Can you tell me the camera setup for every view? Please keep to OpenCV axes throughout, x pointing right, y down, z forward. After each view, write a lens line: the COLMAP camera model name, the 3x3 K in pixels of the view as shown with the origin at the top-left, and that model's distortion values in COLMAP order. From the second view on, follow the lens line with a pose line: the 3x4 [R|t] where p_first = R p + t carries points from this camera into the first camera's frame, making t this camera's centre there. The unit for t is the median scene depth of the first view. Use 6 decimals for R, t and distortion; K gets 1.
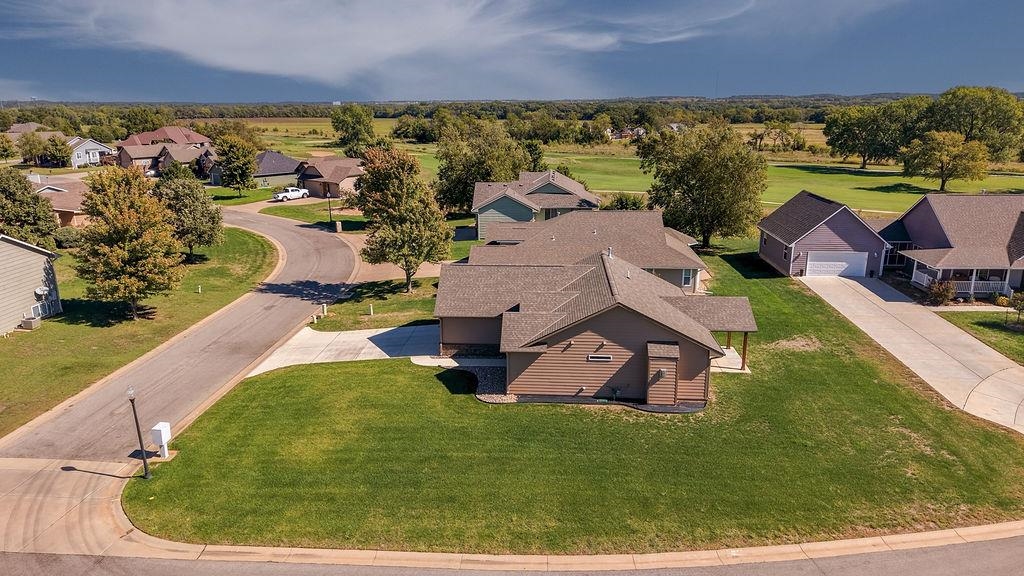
lens RADIAL K [[686.4, 0, 512.0], [0, 686.4, 288.0], [0, 0, 1]] dist [0.011044, -0.001905]
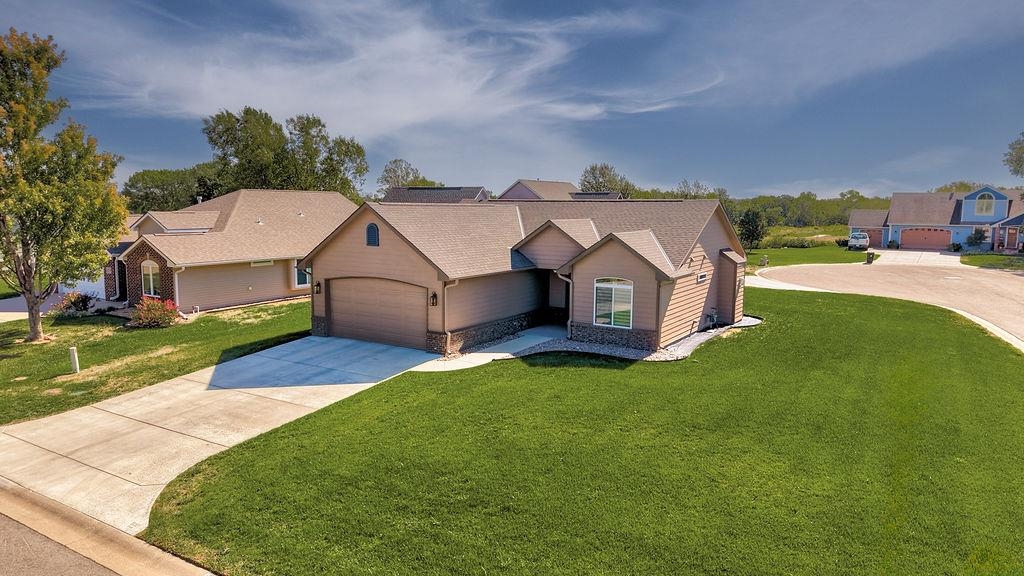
lens RADIAL K [[681.0, 0, 512.0], [0, 681.0, 288.0], [0, 0, 1]] dist [0.052723, -0.060529]
pose [[0.467030, -0.095217, 0.879100, -0.606343], [0.216828, 0.976164, -0.009461, 0.068659], [-0.857245, 0.195032, 0.476543, 0.749436]]
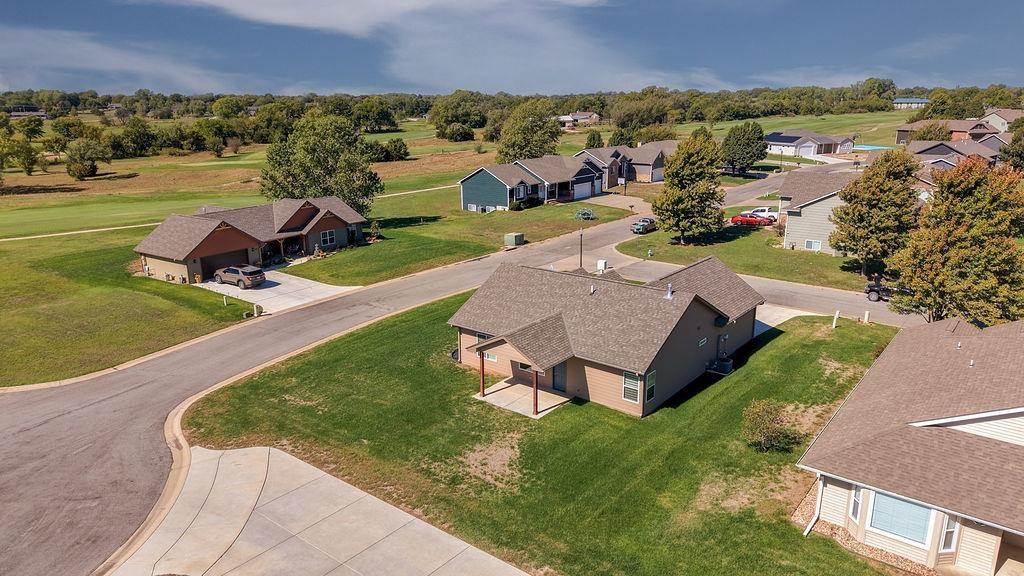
lens RADIAL K [[681.0, 0, 512.0], [0, 681.0, 288.0], [0, 0, 1]] dist [0.052723, -0.060529]
pose [[-0.567153, 0.226552, -0.791841, 1.027709], [-0.201738, 0.893924, 0.400253, -0.393059], [0.798523, 0.386749, -0.461288, 1.431462]]
